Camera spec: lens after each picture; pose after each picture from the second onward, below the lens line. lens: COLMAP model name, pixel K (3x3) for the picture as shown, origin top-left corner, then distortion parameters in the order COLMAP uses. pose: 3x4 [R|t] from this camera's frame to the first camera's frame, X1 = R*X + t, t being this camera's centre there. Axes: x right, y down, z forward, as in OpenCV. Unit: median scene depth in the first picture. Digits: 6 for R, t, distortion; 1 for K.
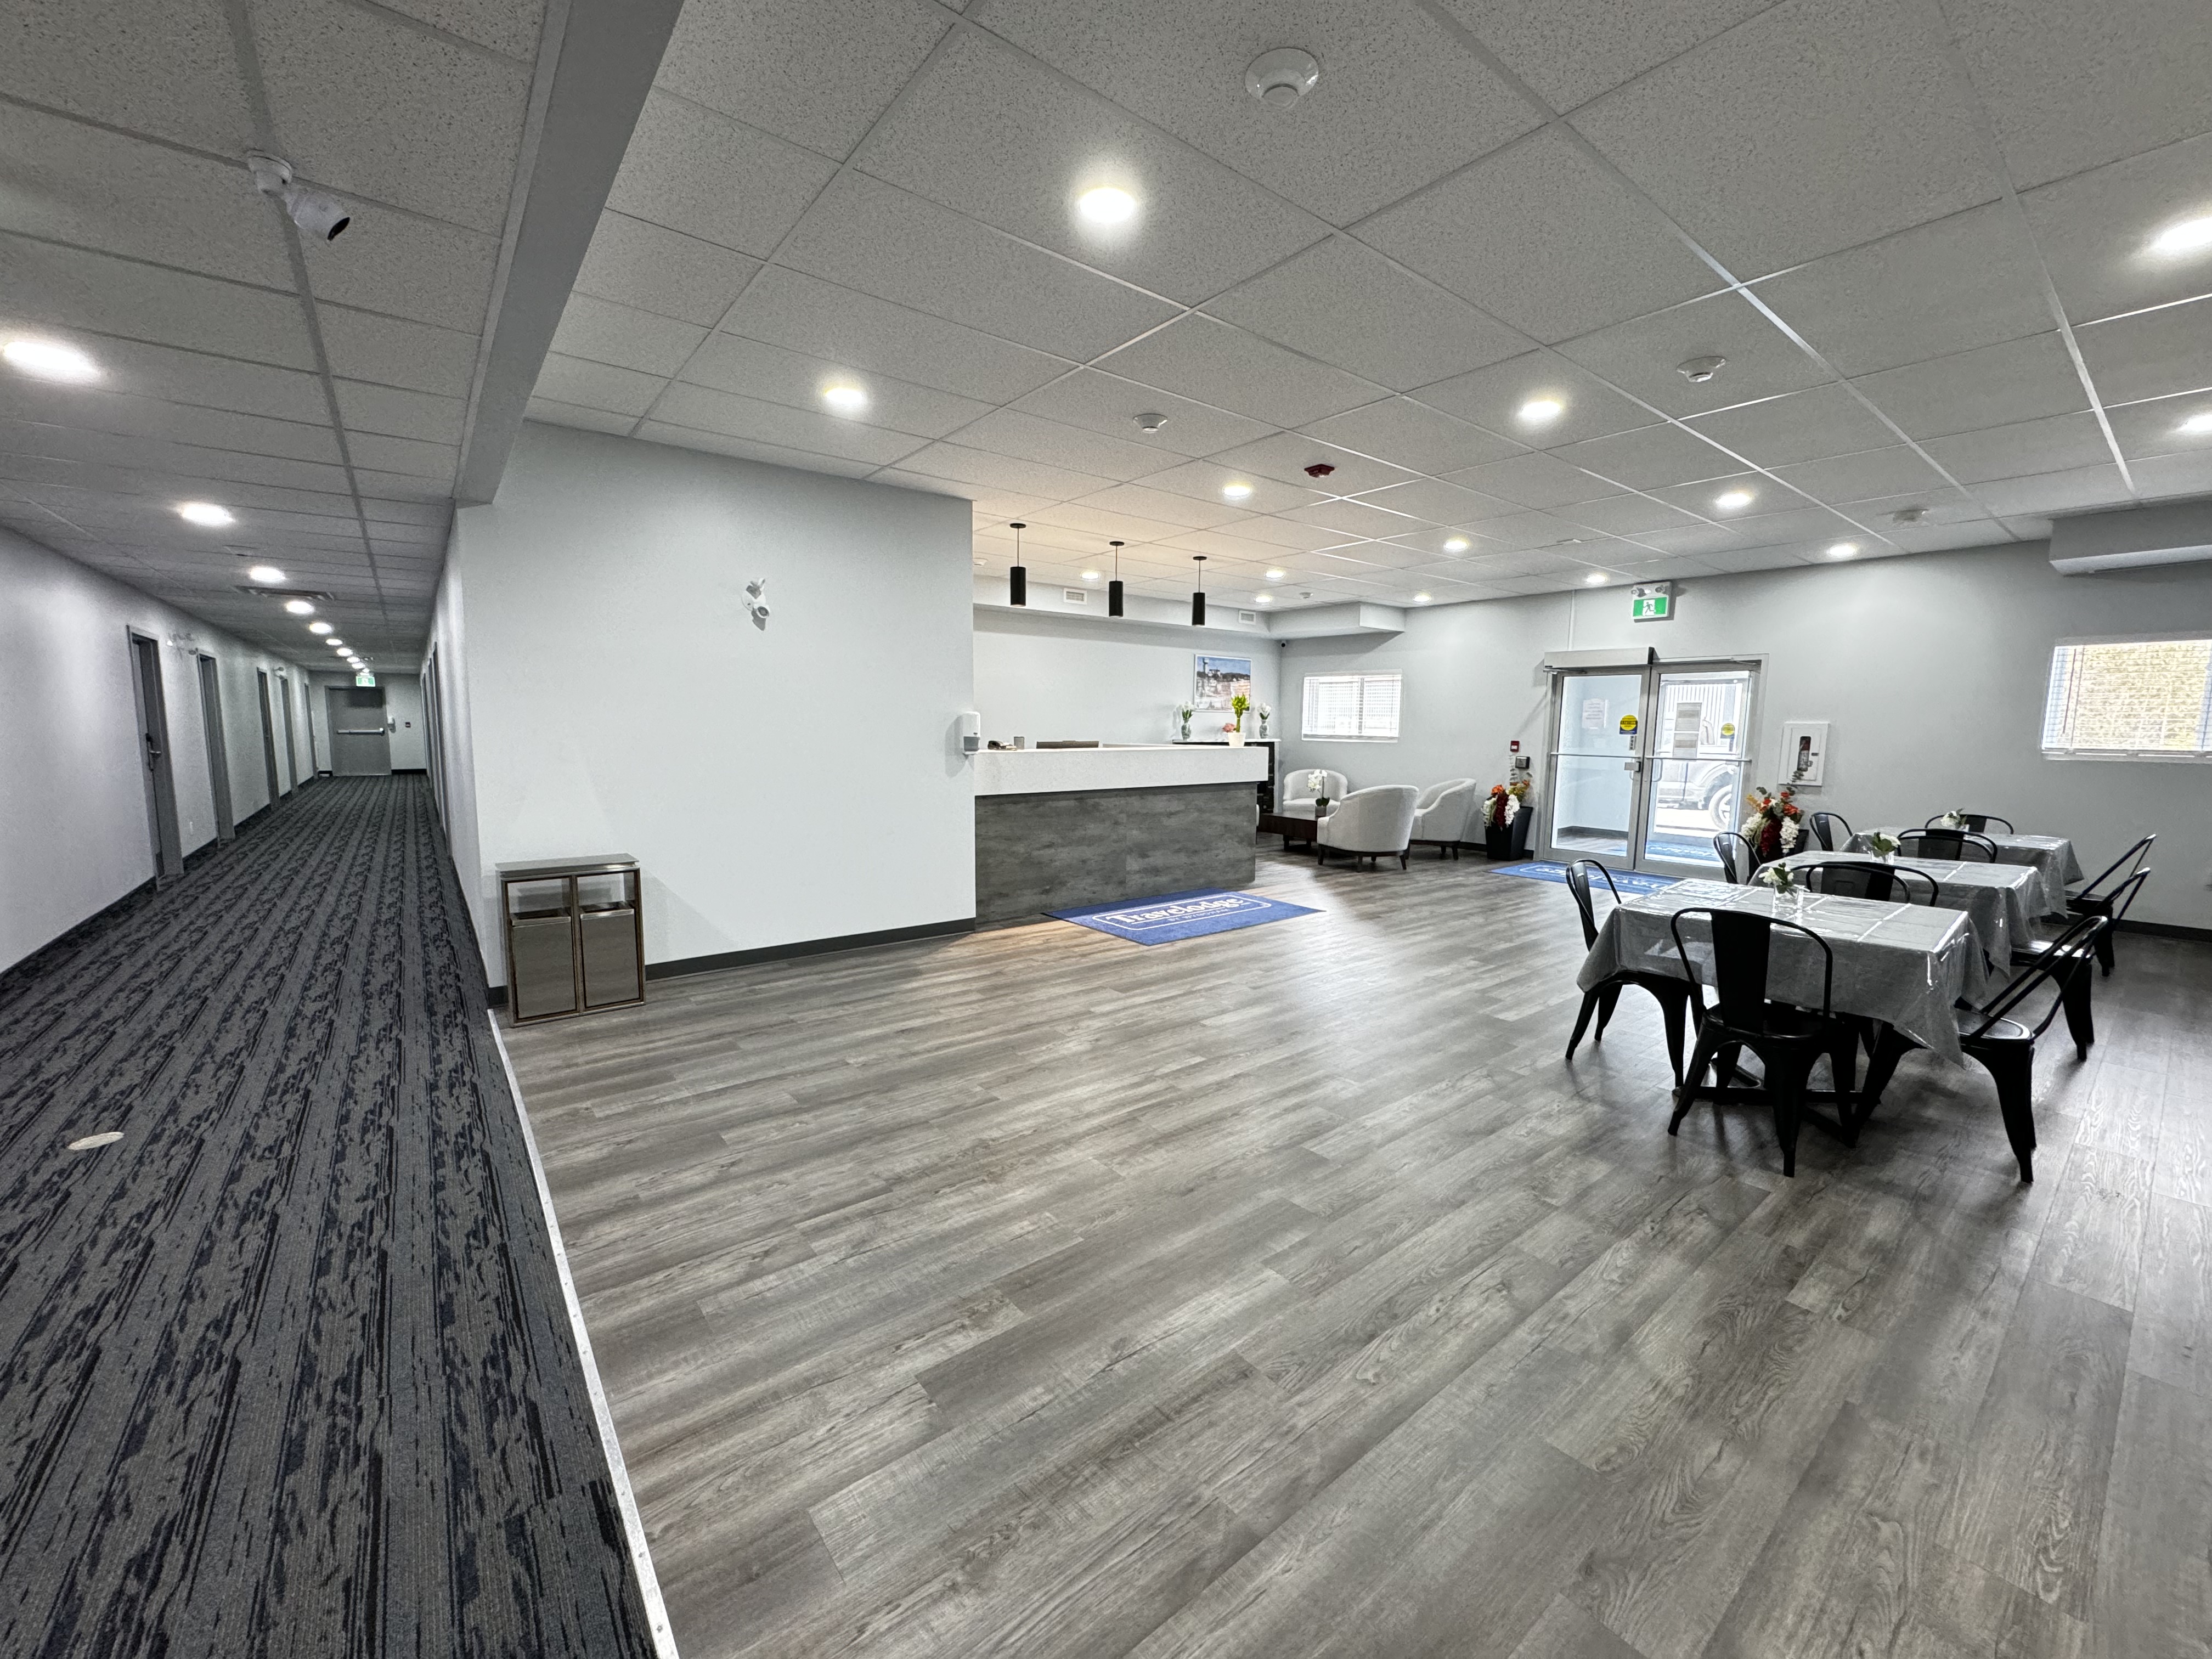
lens RADIAL K [[883.3, 0, 1103.2], [0, 883.3, 828.9], [0, 0, 1]] dist [-0.002691, 0.000107]
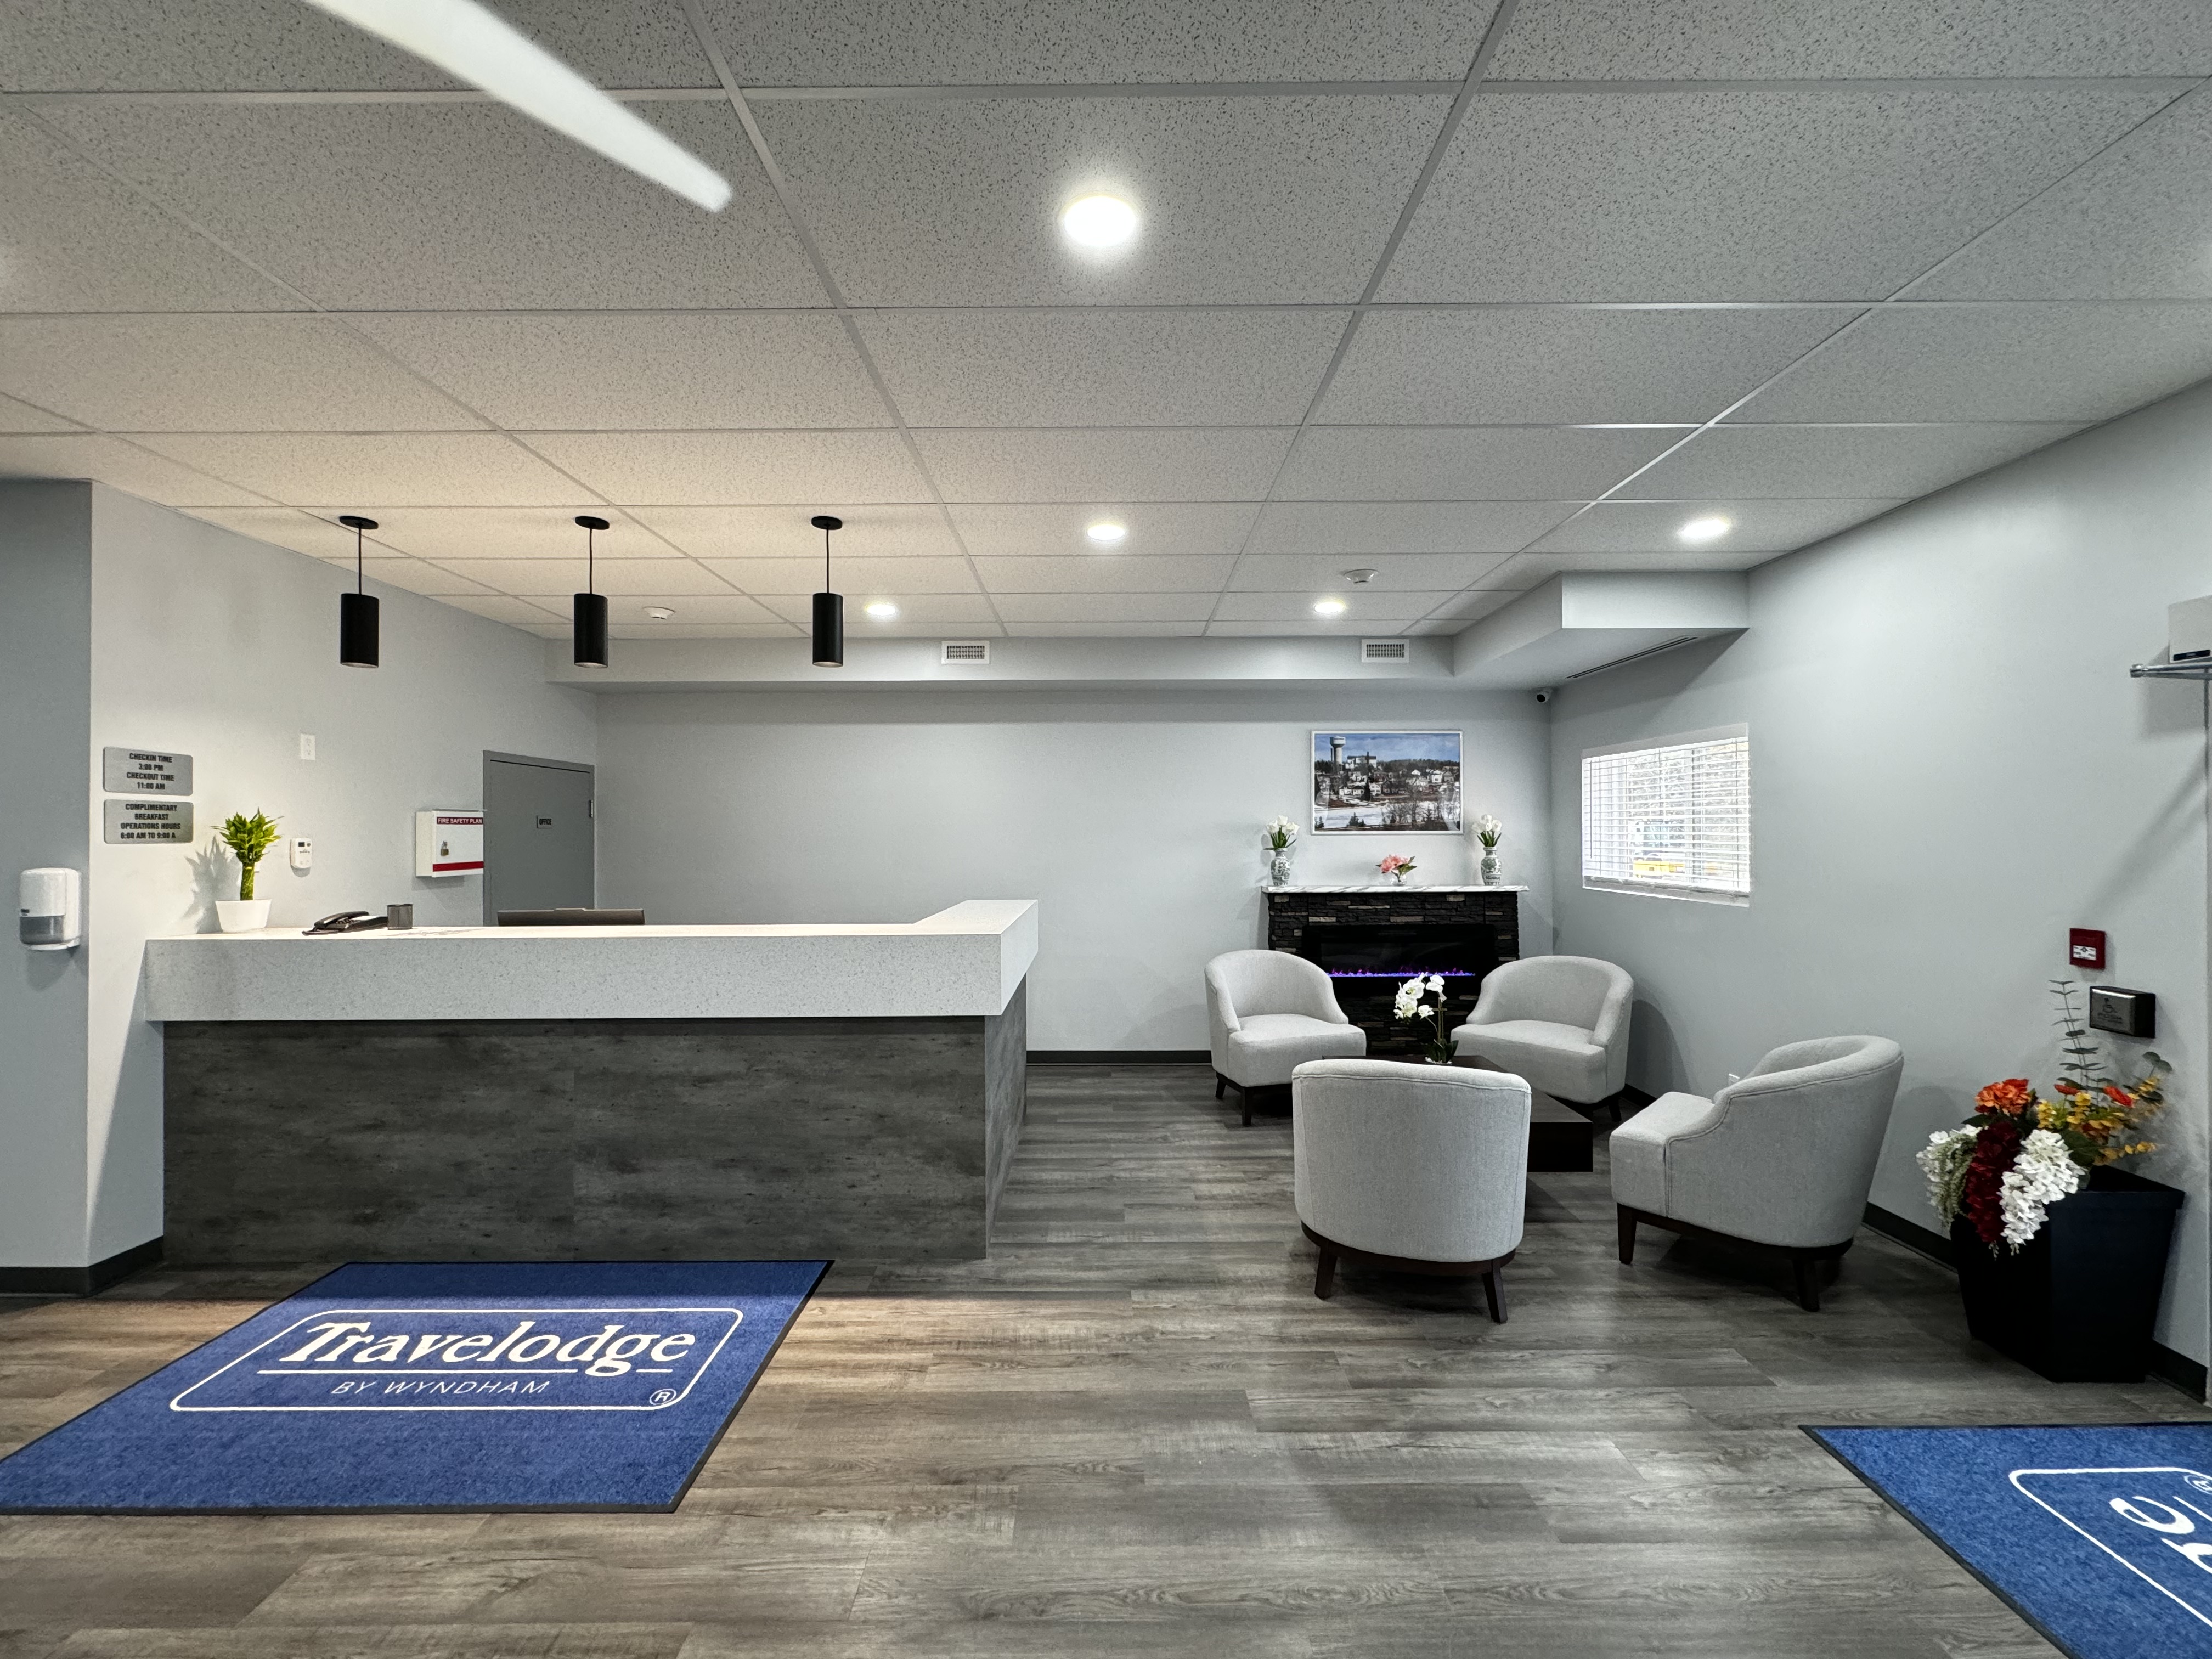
lens RADIAL K [[883.3, 0, 1103.2], [0, 883.3, 828.9], [0, 0, 1]] dist [-0.002691, 0.000107]
pose [[0.785022, -0.017832, -0.619211, 0.564910], [-0.061682, 0.992368, -0.106777, -0.118168], [0.616389, 0.122016, 0.777931, 0.832074]]
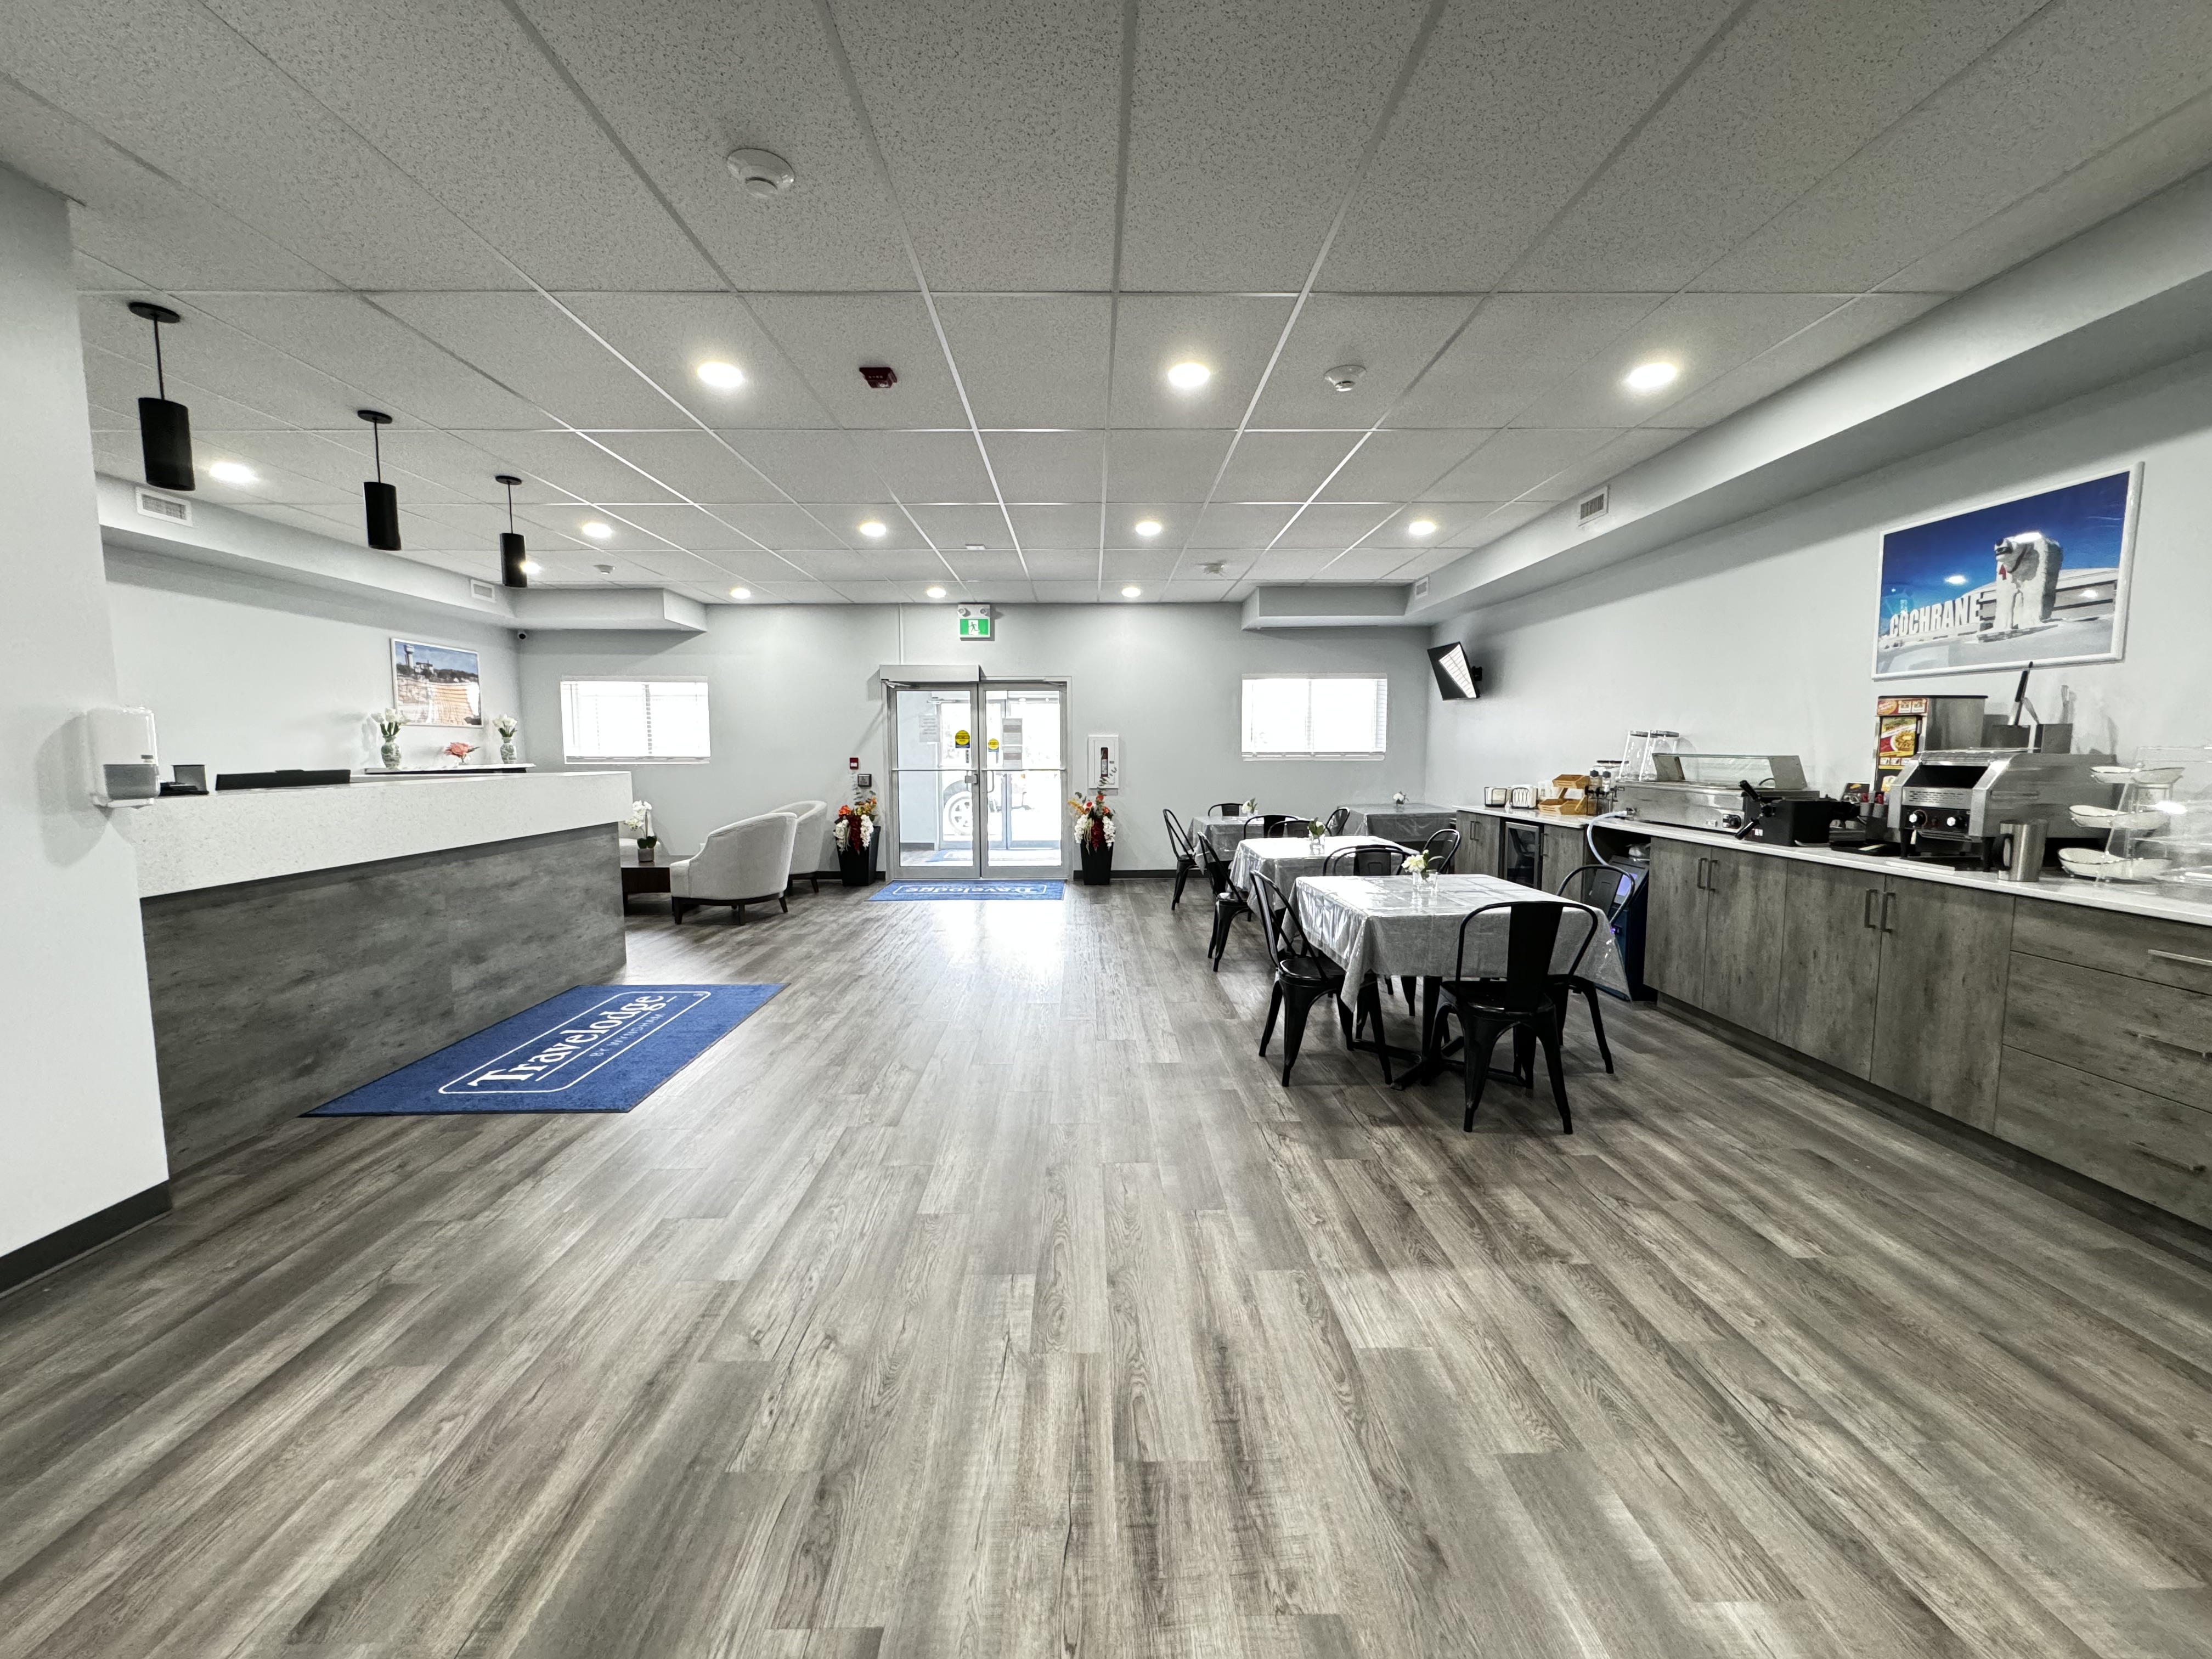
lens RADIAL K [[883.3, 0, 1103.2], [0, 883.3, 828.9], [0, 0, 1]] dist [-0.002691, 0.000107]
pose [[0.606285, -0.084892, 0.790703, -0.172481], [0.105167, 0.994112, 0.026093, -0.030559], [-0.788263, 0.067336, 0.611643, 0.320546]]
